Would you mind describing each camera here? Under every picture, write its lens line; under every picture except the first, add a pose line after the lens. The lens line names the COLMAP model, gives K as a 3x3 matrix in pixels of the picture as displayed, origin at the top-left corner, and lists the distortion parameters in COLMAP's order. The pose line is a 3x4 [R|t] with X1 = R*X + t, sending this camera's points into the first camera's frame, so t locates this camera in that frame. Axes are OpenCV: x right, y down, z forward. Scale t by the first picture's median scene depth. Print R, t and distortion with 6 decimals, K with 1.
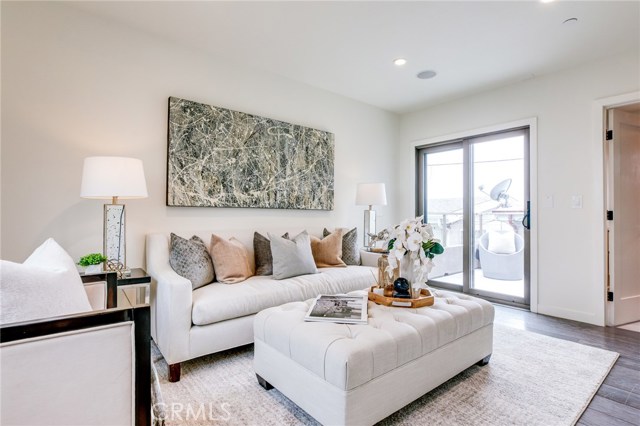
lens RADIAL K [[318.9, 0, 317.9], [0, 318.9, 213.0], [0, 0, 1]] dist [-0.004455, -0.000150]
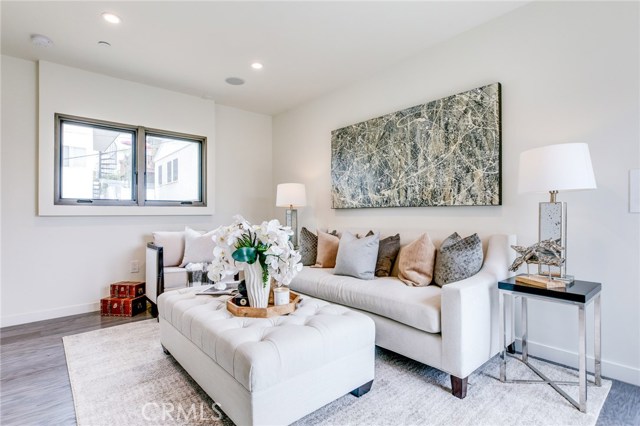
lens RADIAL K [[318.9, 0, 318.7], [0, 318.9, 215.1], [0, 0, 1]] dist [-0.004455, -0.000150]
pose [[0.027986, -0.012068, -0.999535, 0.764680], [0.006569, 0.999908, -0.011888, 0.018130], [0.999587, -0.006233, 0.028063, 0.729864]]
